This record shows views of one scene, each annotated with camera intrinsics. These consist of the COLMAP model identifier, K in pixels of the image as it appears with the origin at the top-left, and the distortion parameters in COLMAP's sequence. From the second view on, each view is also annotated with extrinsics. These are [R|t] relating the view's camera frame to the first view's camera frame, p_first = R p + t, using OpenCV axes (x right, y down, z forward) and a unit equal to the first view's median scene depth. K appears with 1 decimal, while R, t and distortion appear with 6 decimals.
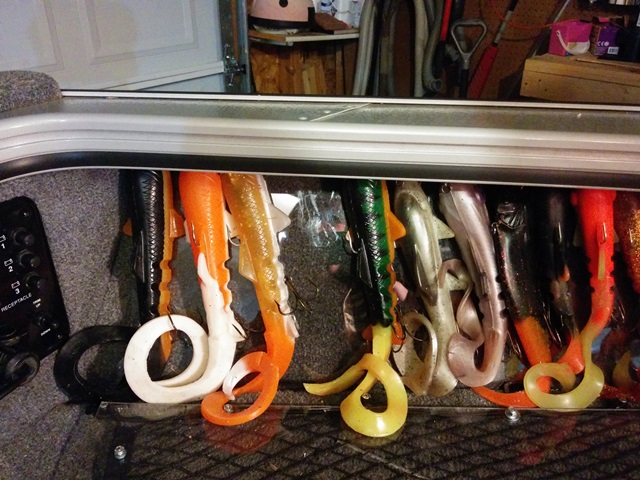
lens RADIAL K [[558.8, 0, 320.0], [0, 558.8, 240.0], [0, 0, 1]] dist [0.080758, -0.099879]
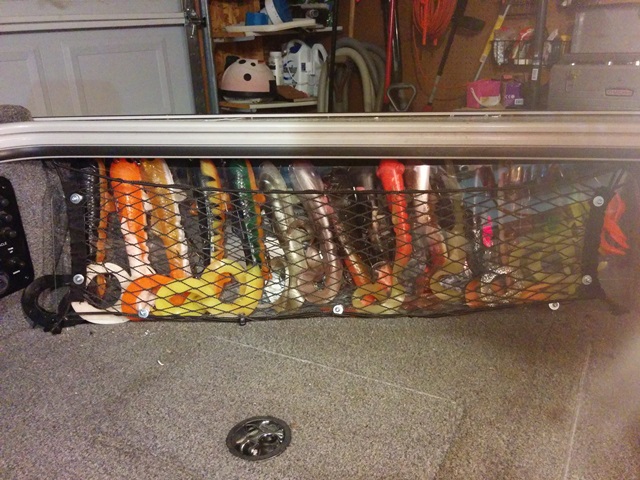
lens RADIAL K [[558.8, 0, 320.0], [0, 558.8, 240.0], [0, 0, 1]] dist [0.080758, -0.099879]
pose [[0.999111, -0.041913, -0.004488, 0.293157], [0.040962, 0.990495, -0.131308, 0.284787], [0.009949, 0.131008, 0.991331, -0.432802]]
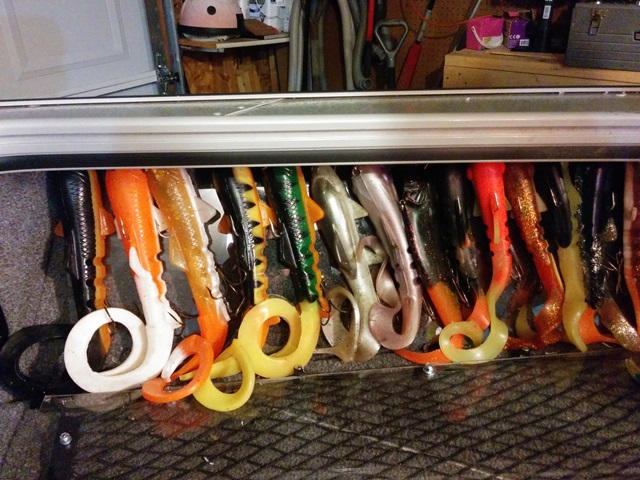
lens RADIAL K [[558.8, 0, 320.0], [0, 558.8, 240.0], [0, 0, 1]] dist [0.080758, -0.099879]
pose [[0.993666, -0.075164, 0.083538, 0.050813], [0.075852, 0.997106, -0.005096, 0.040997], [-0.082913, 0.011400, 0.996492, -0.085711]]
